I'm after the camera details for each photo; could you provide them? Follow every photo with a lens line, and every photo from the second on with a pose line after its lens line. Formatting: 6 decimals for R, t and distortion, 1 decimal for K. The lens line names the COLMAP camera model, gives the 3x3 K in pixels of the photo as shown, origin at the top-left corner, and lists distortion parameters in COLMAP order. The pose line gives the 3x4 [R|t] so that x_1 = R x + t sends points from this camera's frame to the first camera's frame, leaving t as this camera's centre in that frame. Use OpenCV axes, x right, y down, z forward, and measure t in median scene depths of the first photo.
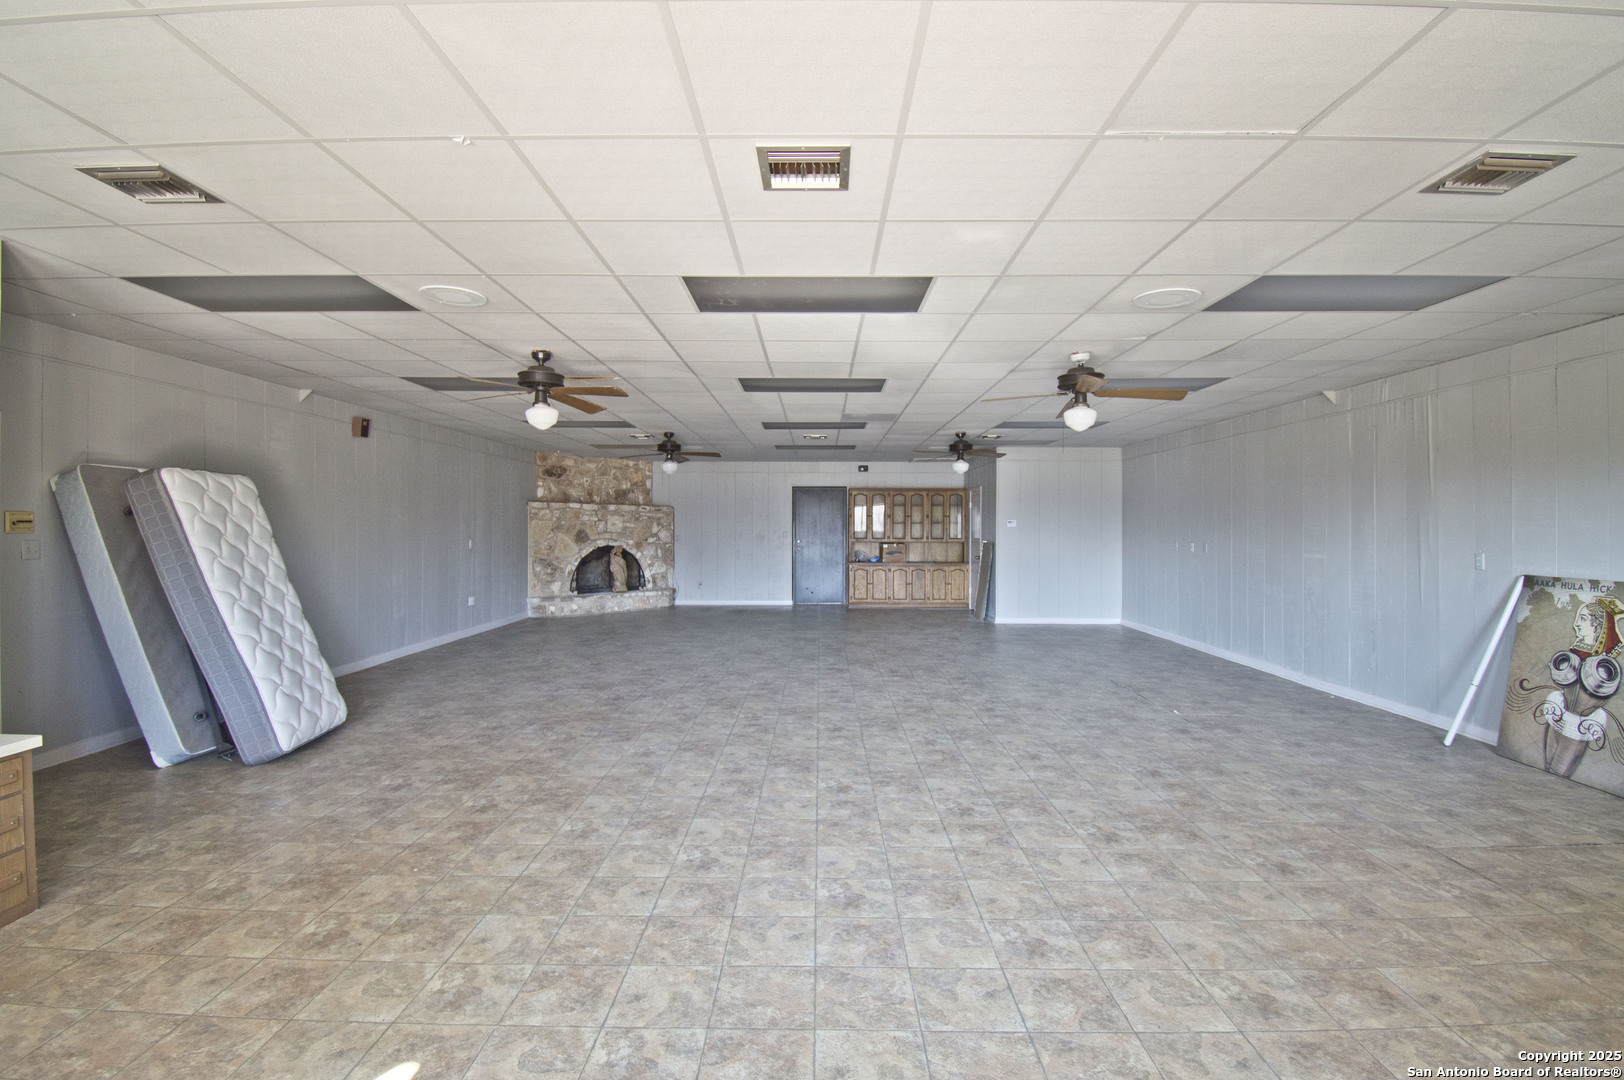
lens RADIAL K [[723.0, 0, 834.4], [0, 723.0, 477.4], [0, 0, 1]] dist [0.020936, -0.021629]
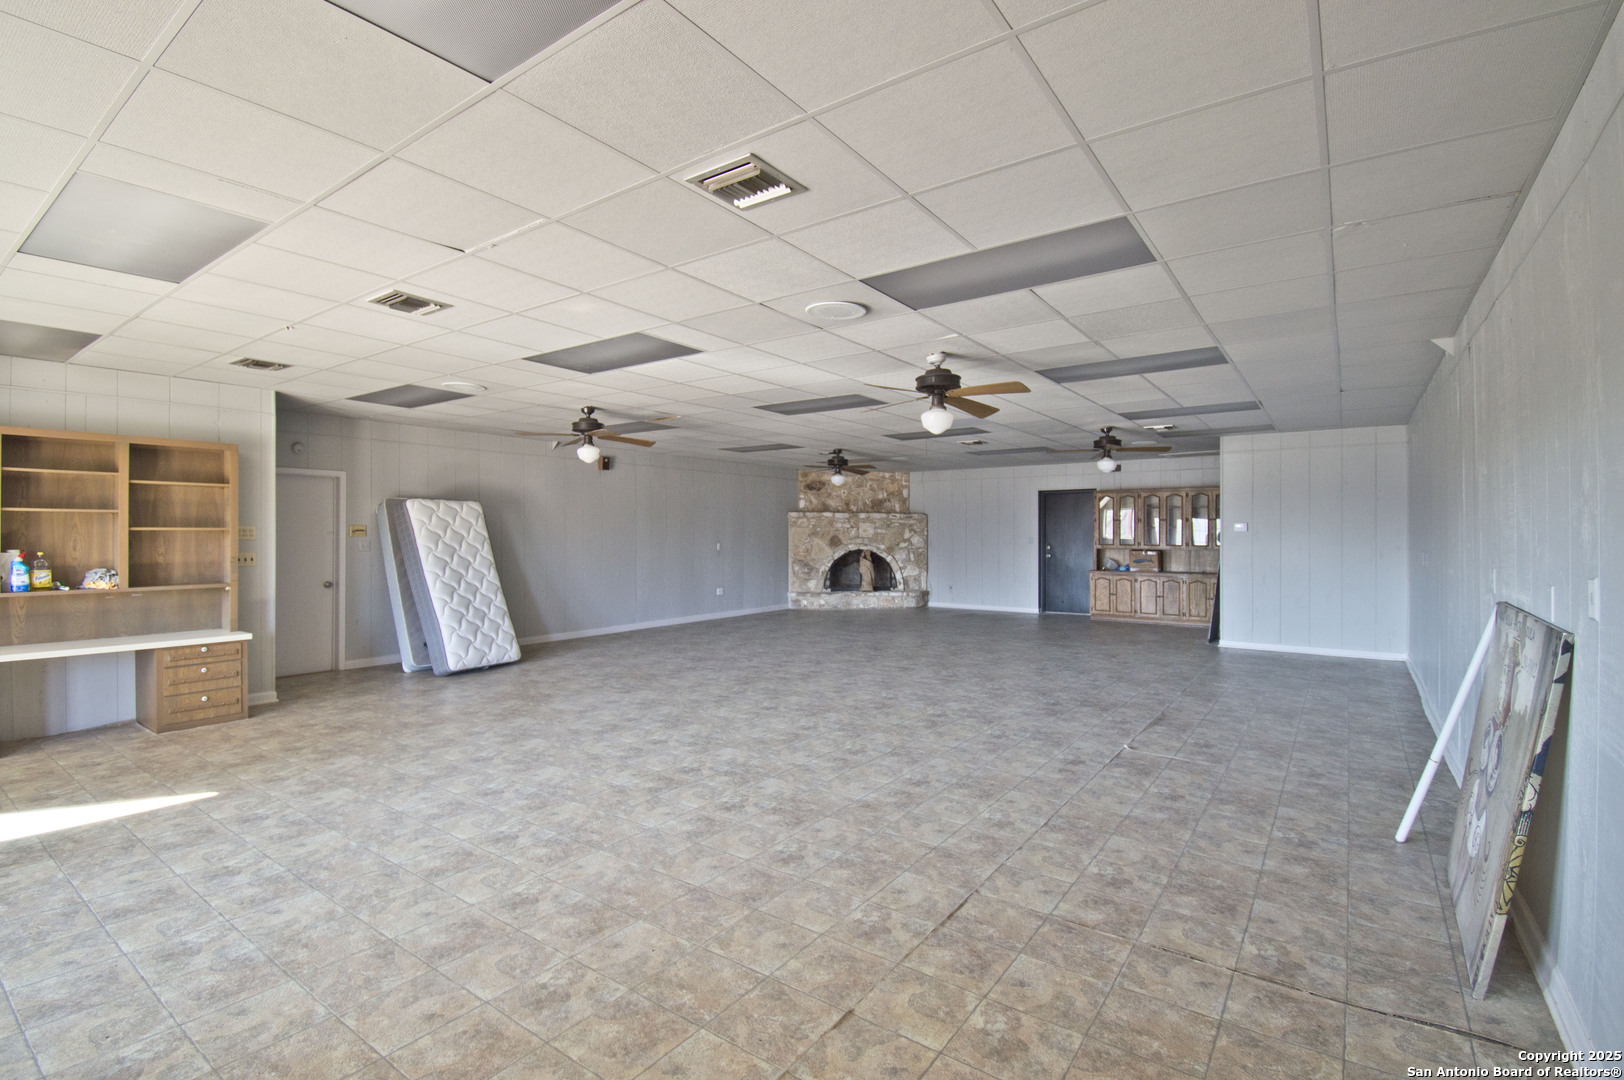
lens RADIAL K [[729.5, 0, 816.1], [0, 729.5, 532.0], [0, 0, 1]] dist [0.029356, -0.029632]
pose [[0.819598, -0.004276, -0.572924, 0.269098], [0.042378, 0.997685, 0.053177, 0.004043], [0.571370, -0.067863, 0.817882, 0.042371]]
